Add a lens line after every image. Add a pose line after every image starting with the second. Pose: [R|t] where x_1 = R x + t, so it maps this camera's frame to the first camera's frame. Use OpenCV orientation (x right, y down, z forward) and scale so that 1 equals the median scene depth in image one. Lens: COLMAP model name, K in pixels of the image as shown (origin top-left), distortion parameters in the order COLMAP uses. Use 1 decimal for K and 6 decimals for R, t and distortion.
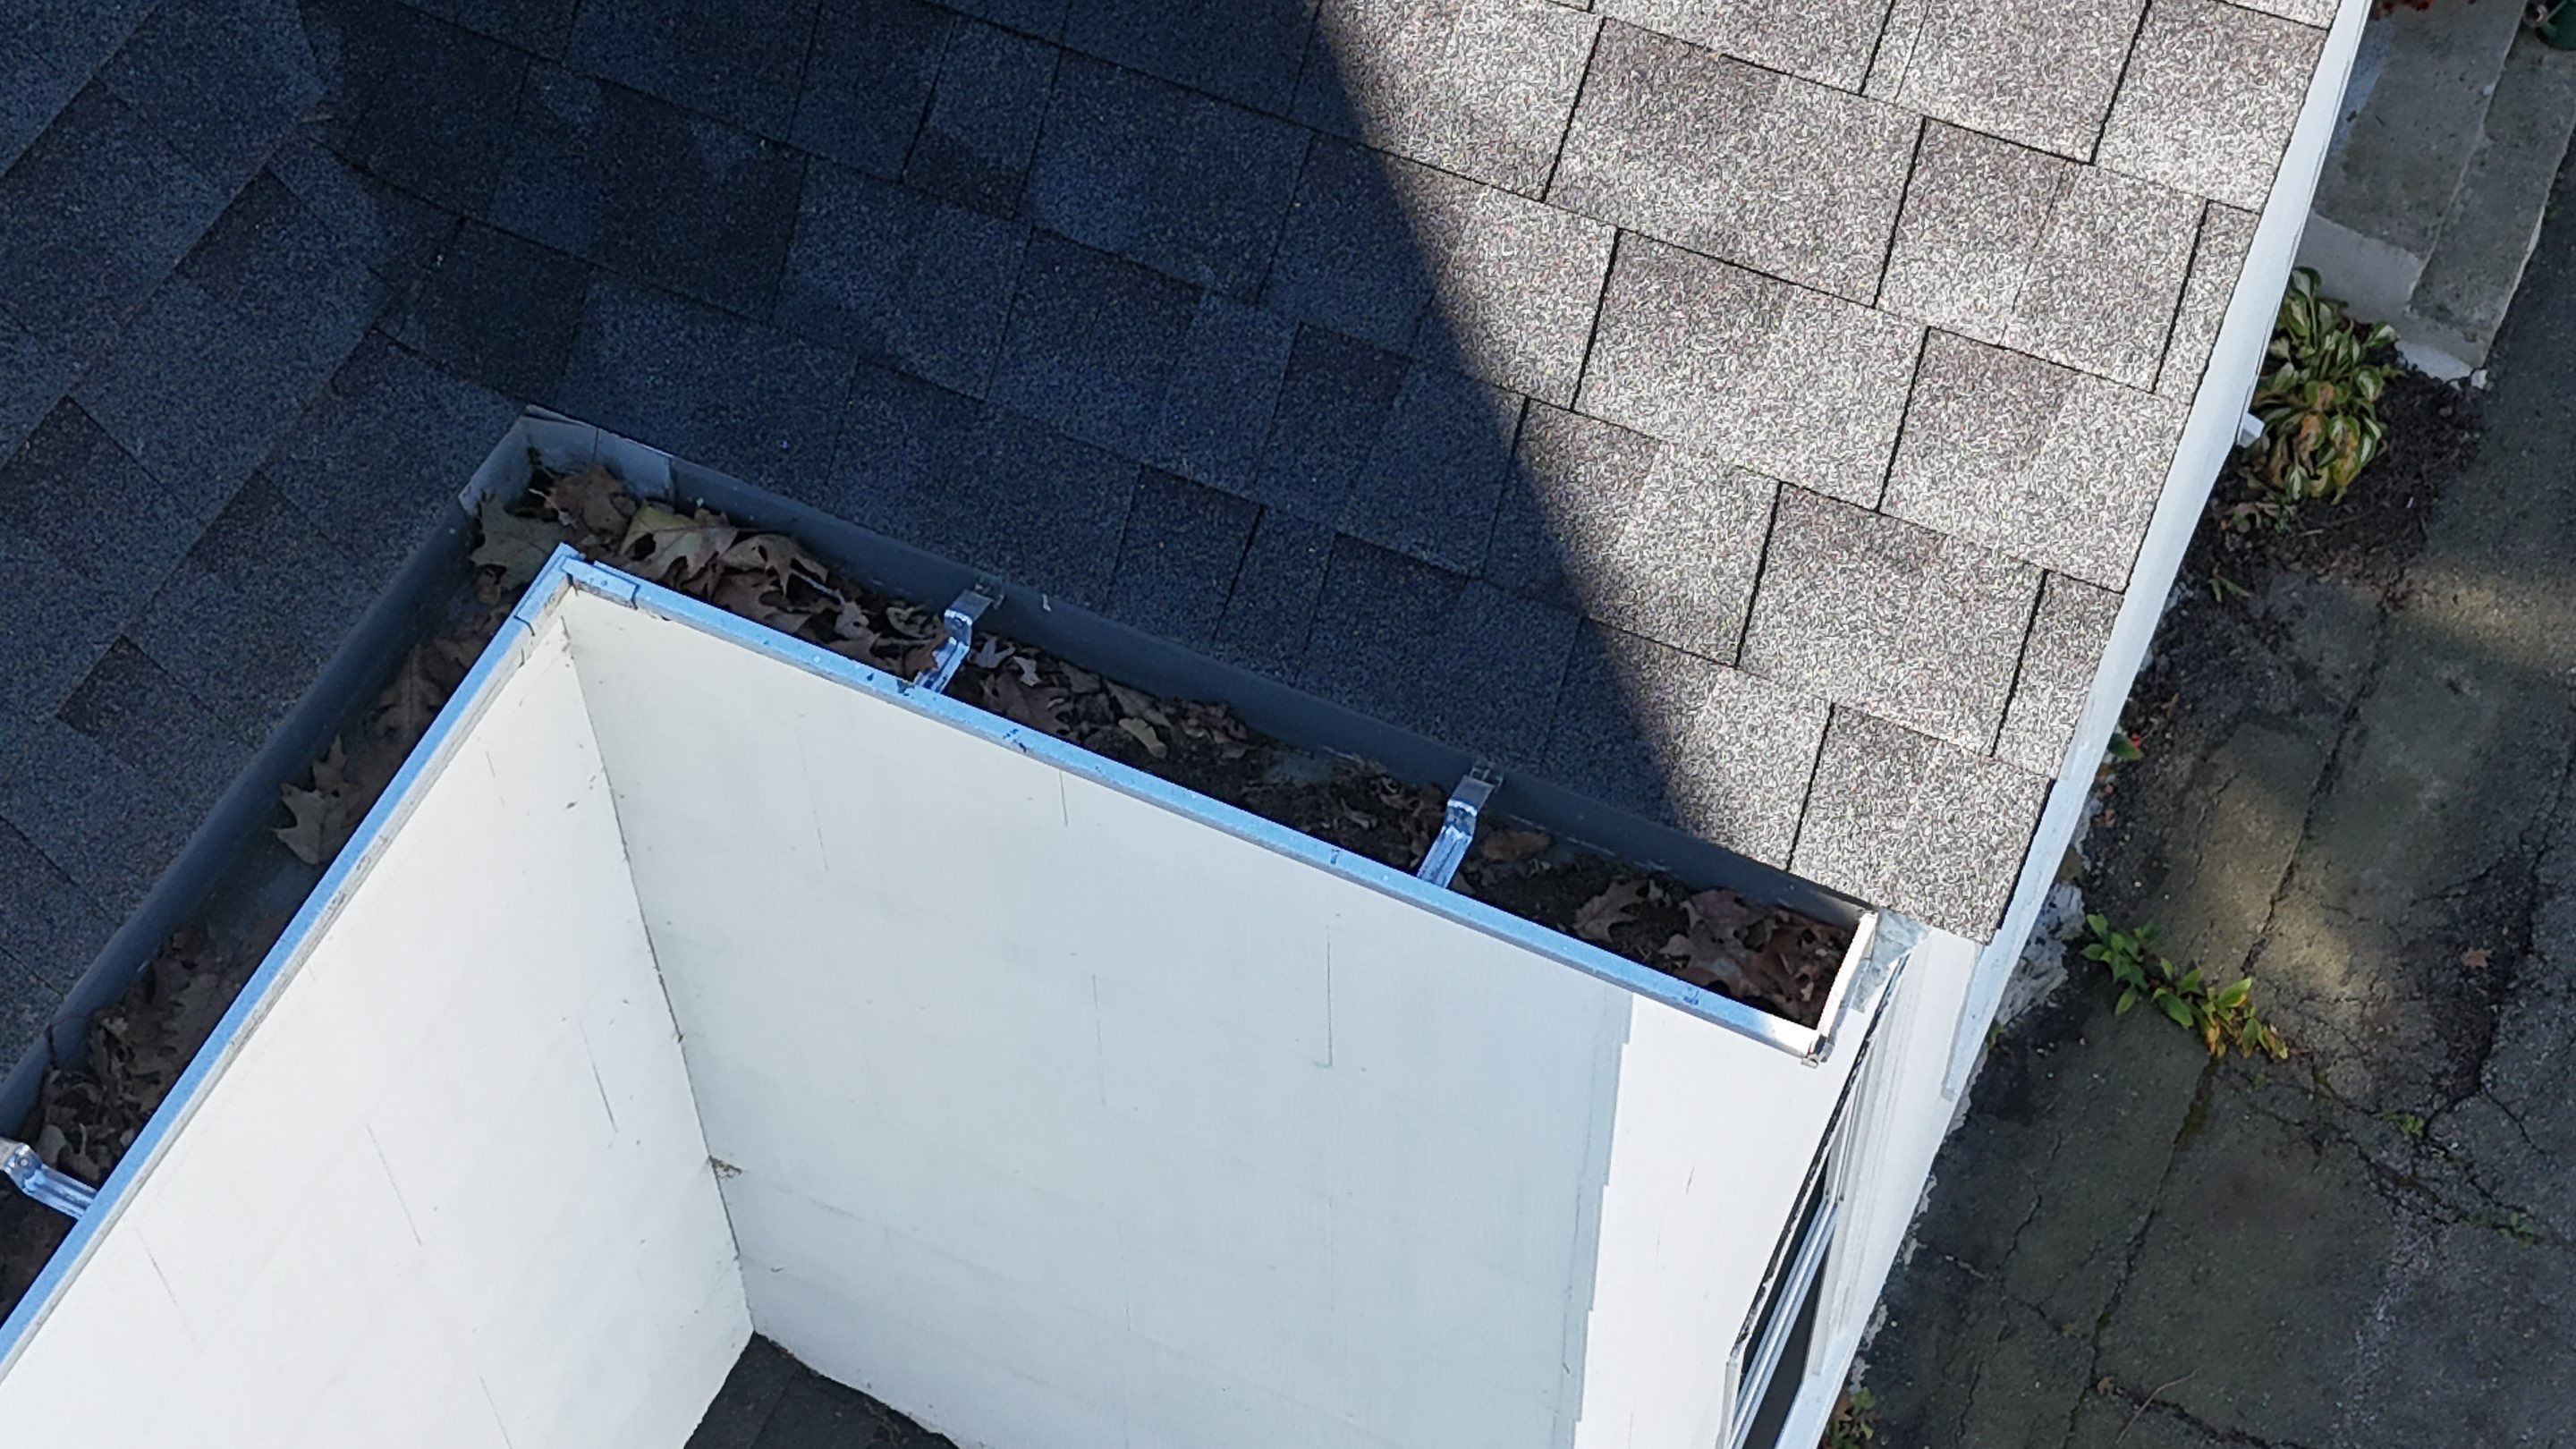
lens RADIAL K [[3781.6, 0, 1288.9], [0, 3781.6, 730.7], [0, 0, 1]] dist [0.115722, 0.000000]
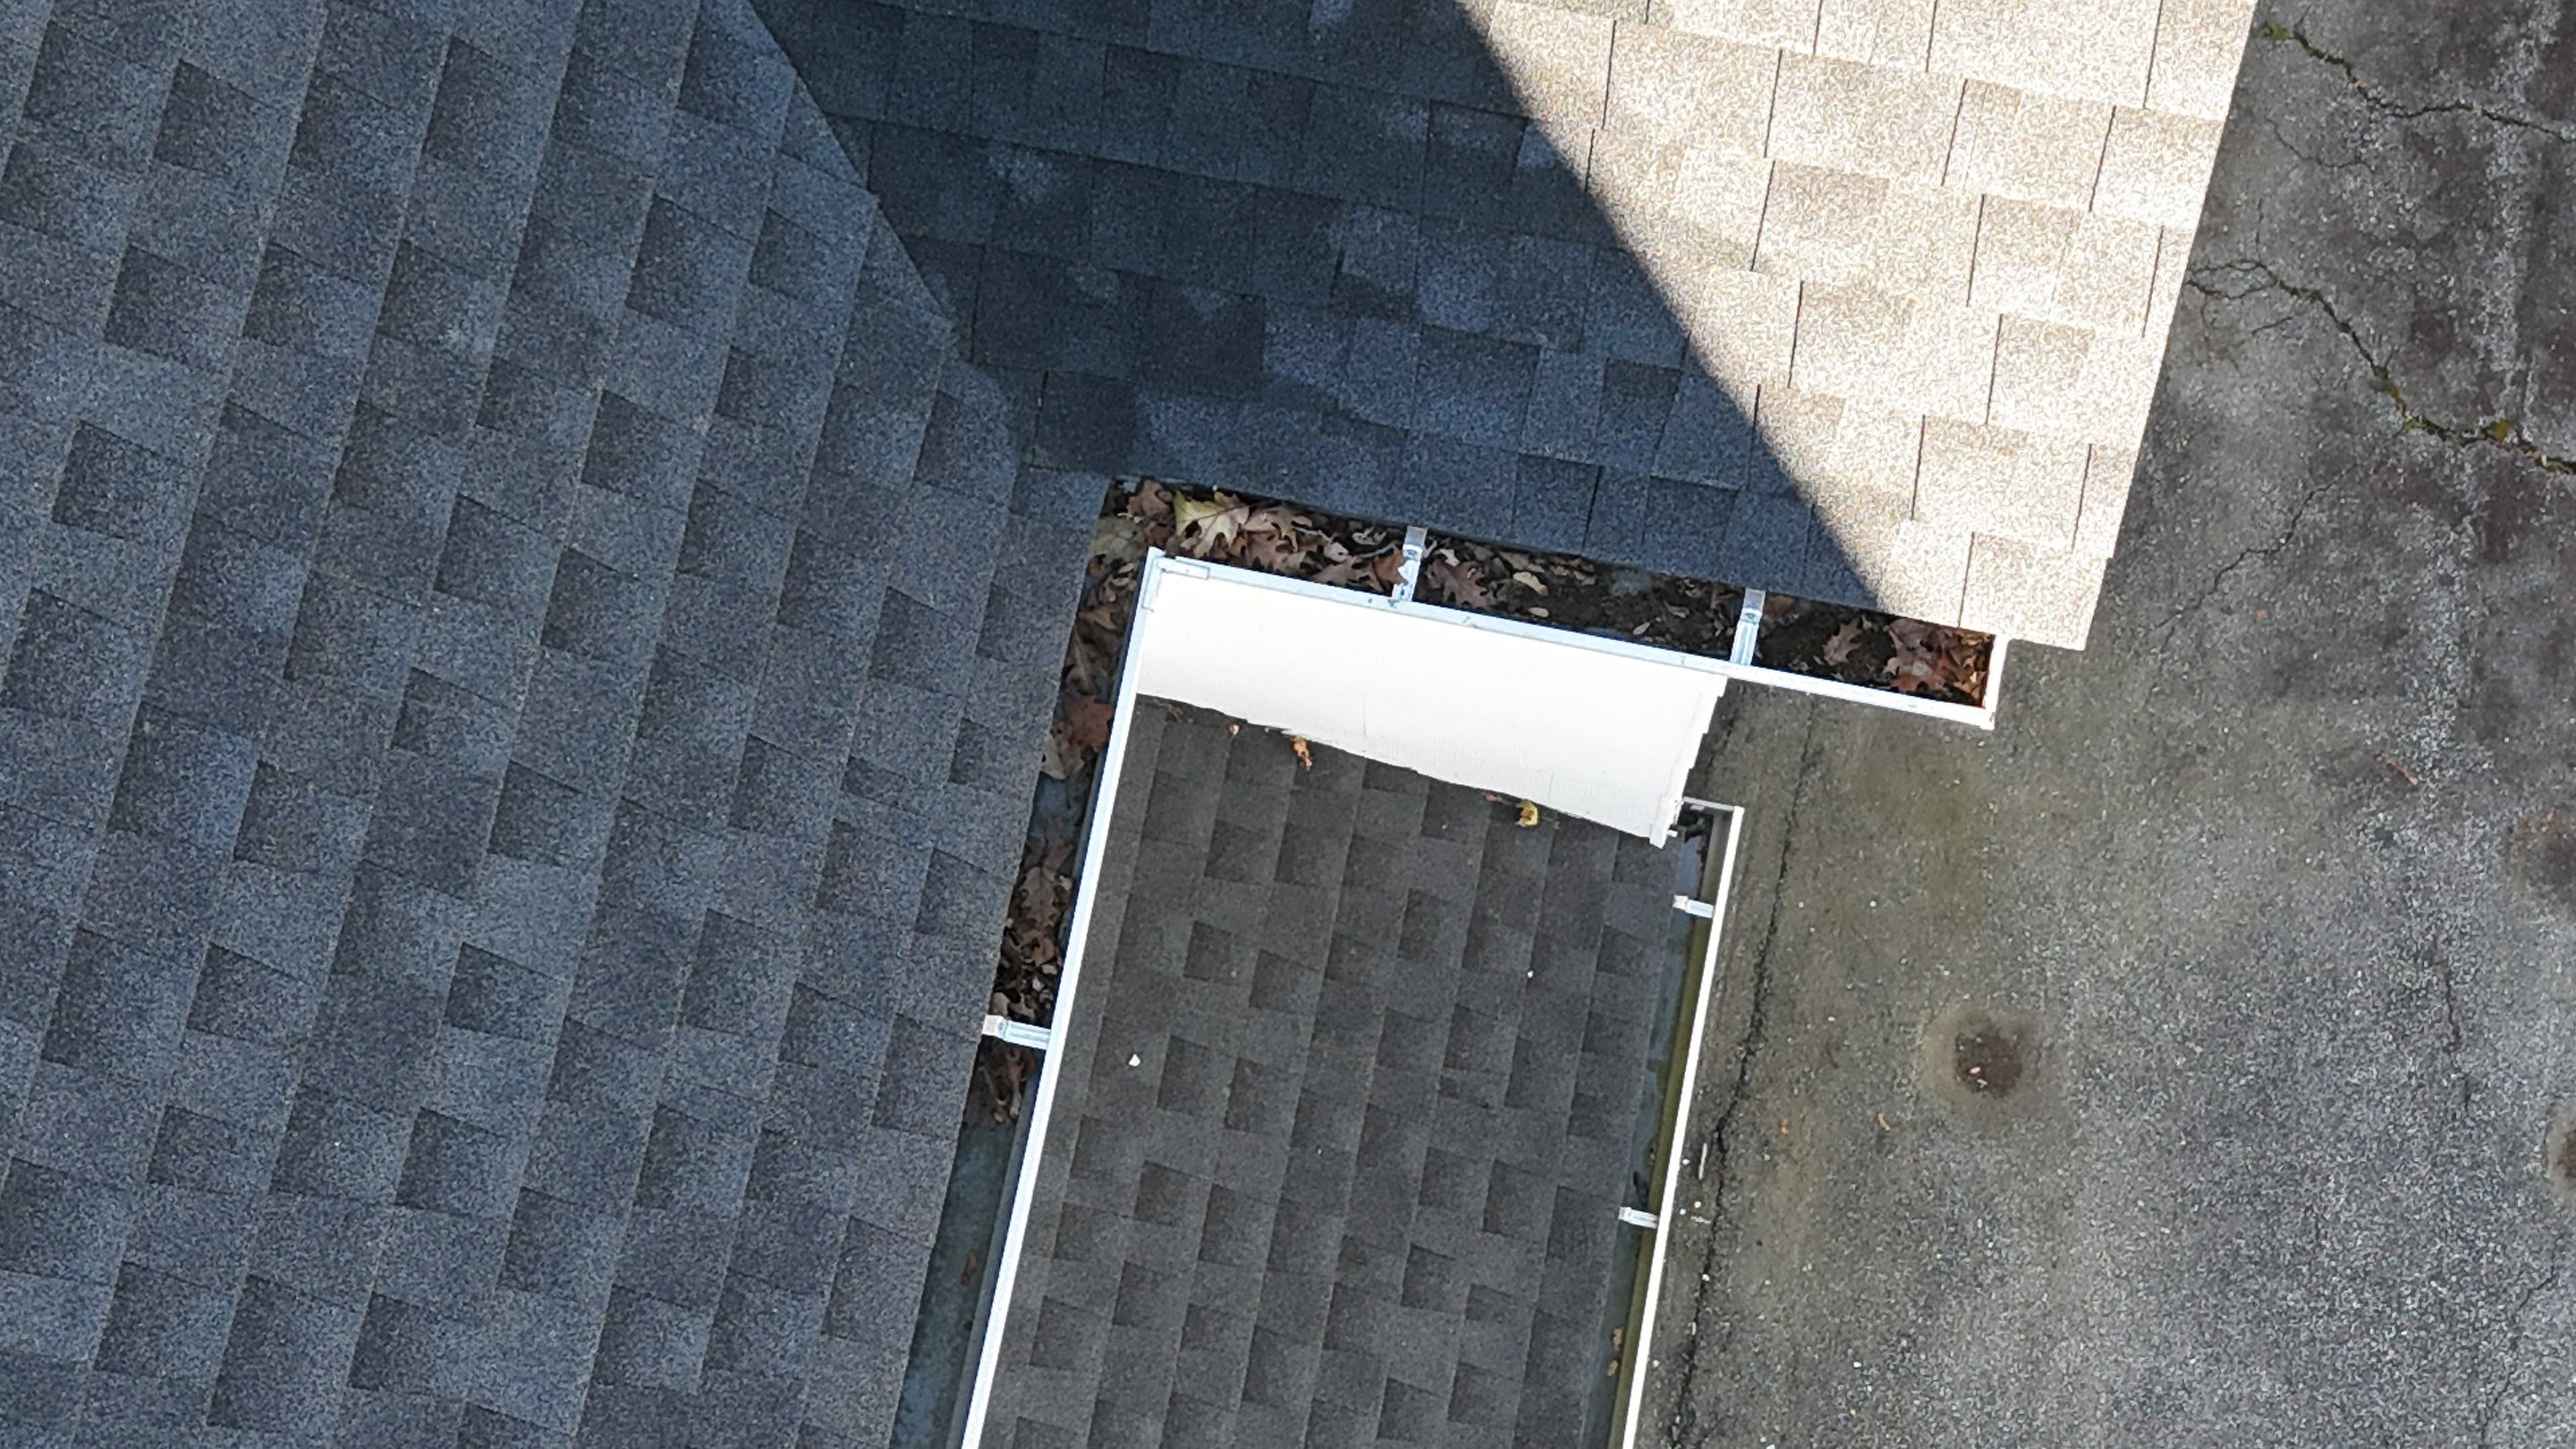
lens RADIAL K [[3781.6, 0, 1274.9], [0, 3781.6, 709.5], [0, 0, 1]] dist [0.115722, 0.000000]
pose [[0.971380, -0.233072, 0.045805, -0.227878], [0.199935, 0.906405, 0.372098, -0.563531], [-0.128243, -0.352290, 0.927063, -0.494299]]
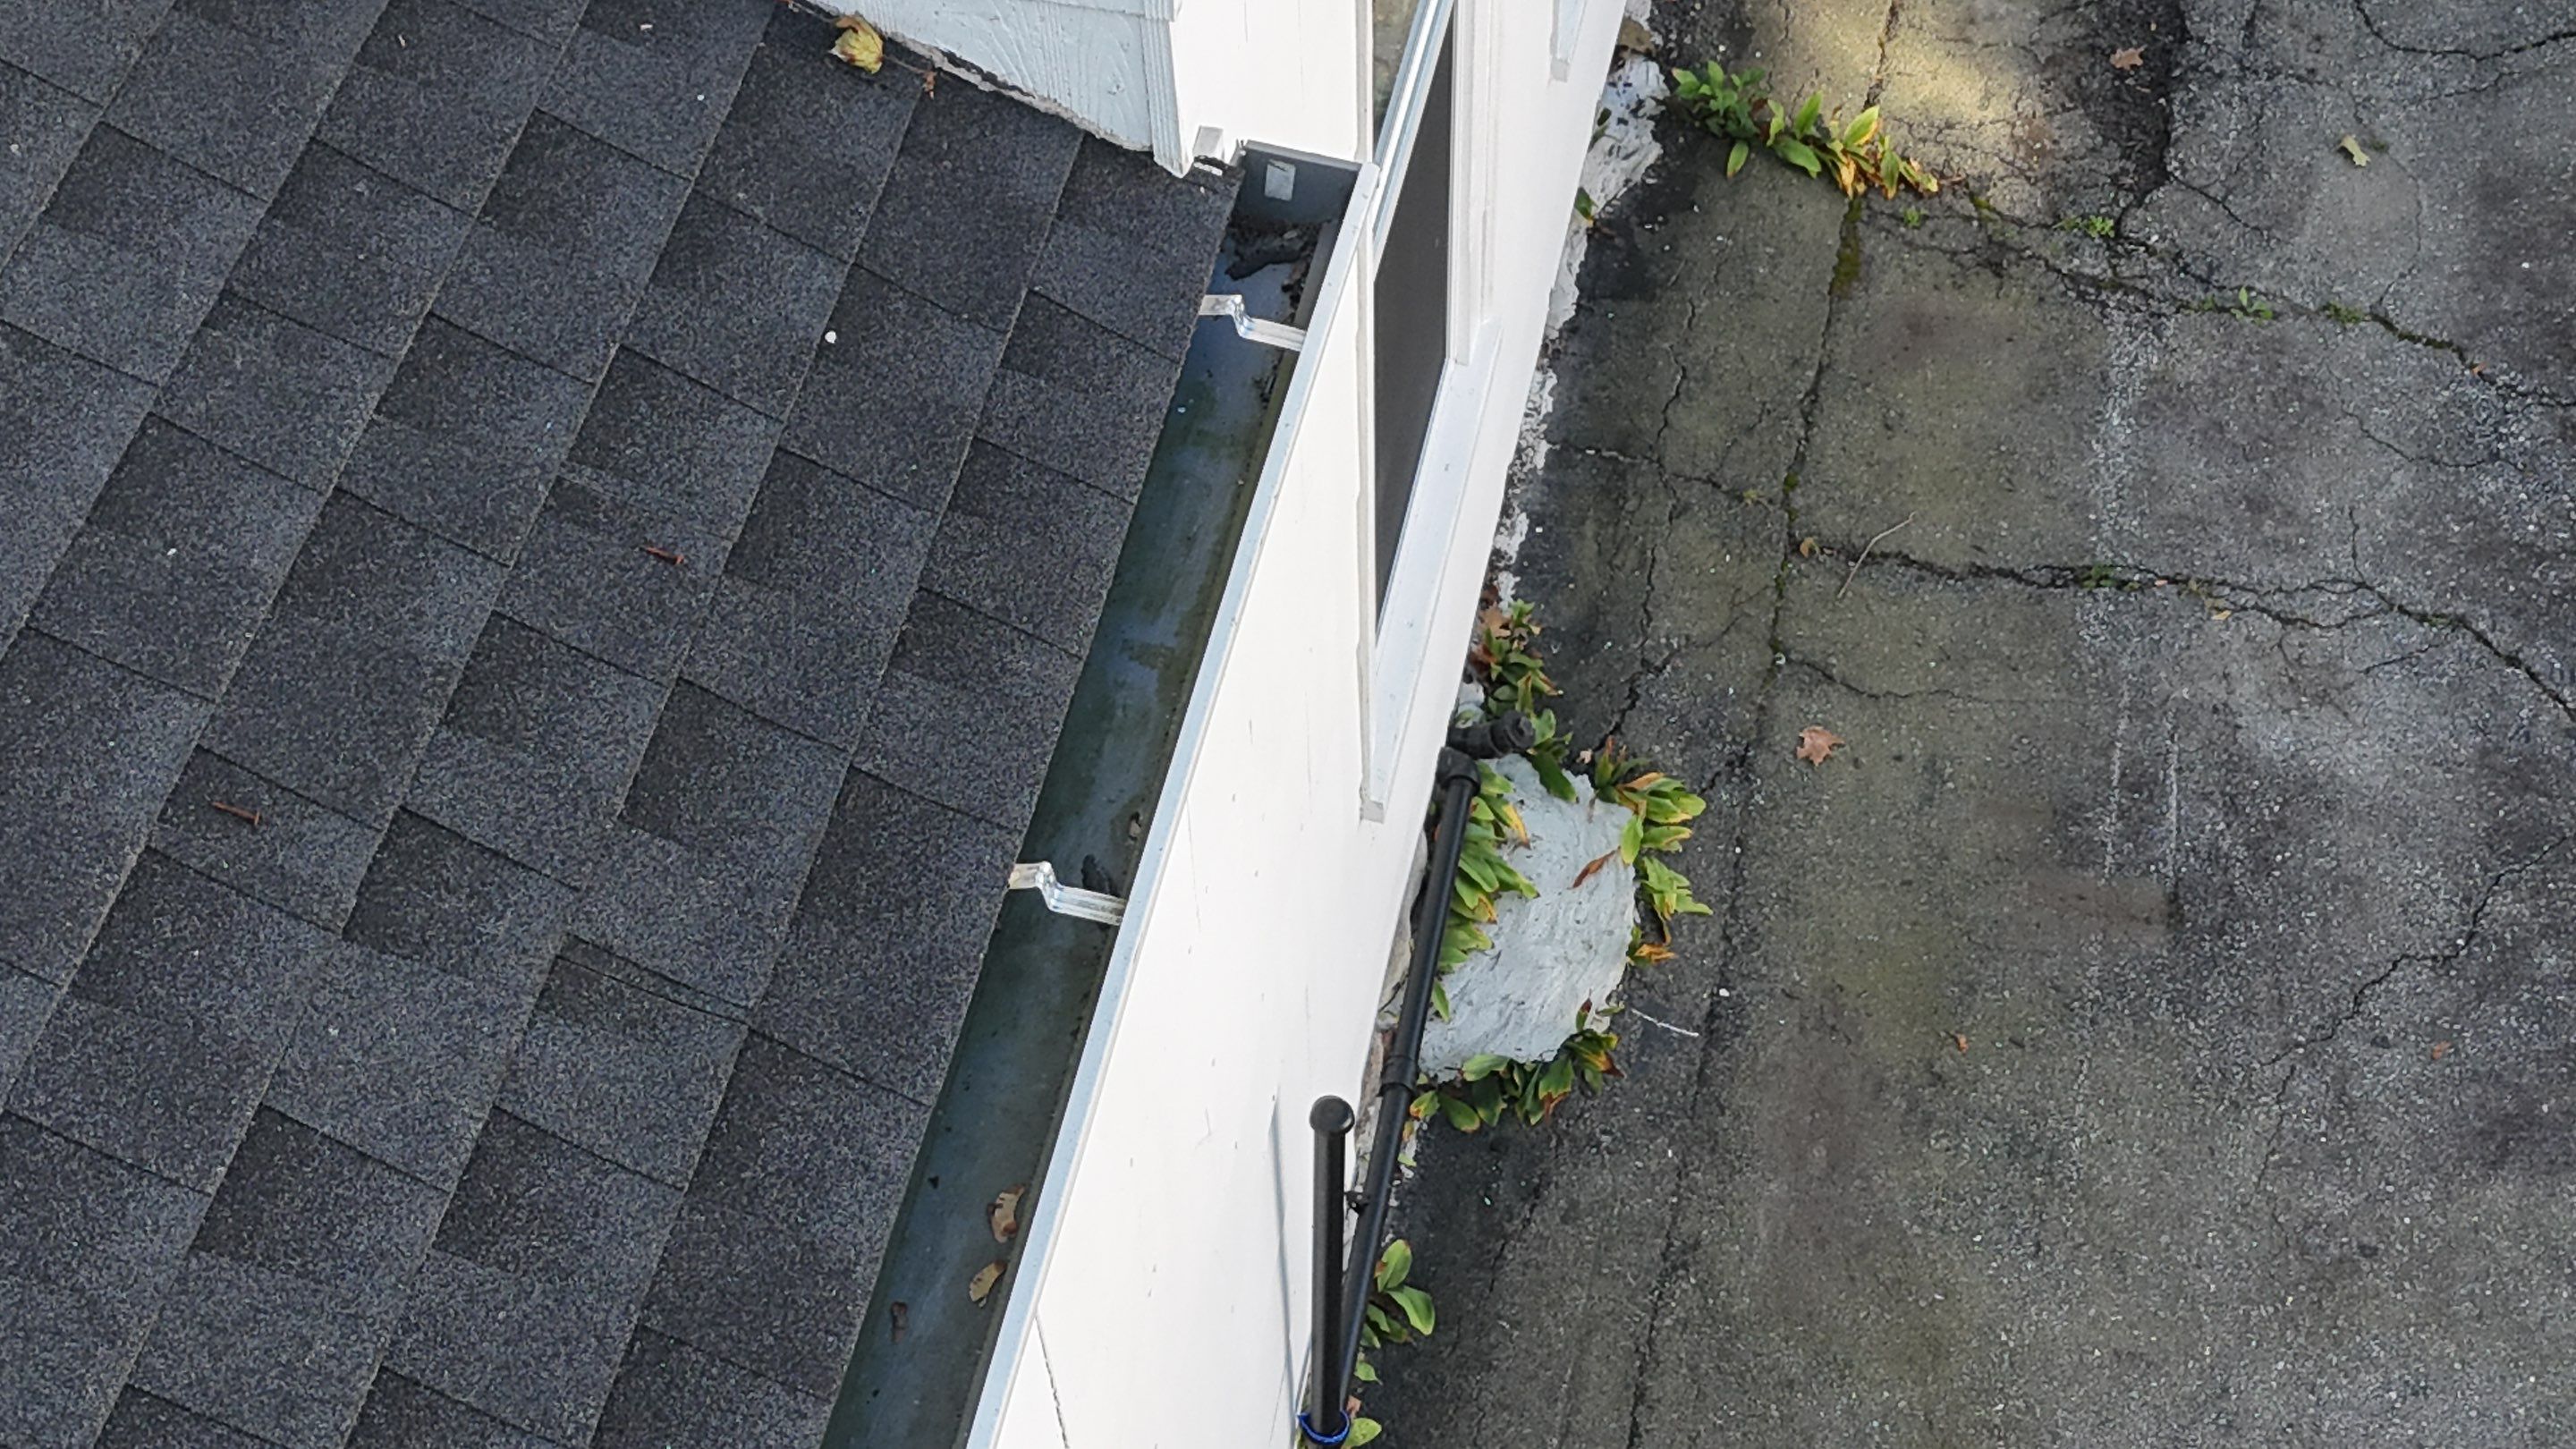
lens RADIAL K [[3781.6, 0, 1290.6], [0, 3781.6, 709.0], [0, 0, 1]] dist [0.115722, 0.000000]
pose [[0.974305, -0.168859, 0.149048, -0.039507], [0.183343, 0.978977, -0.089385, 0.758657], [-0.130821, 0.114416, 0.984782, 0.729203]]
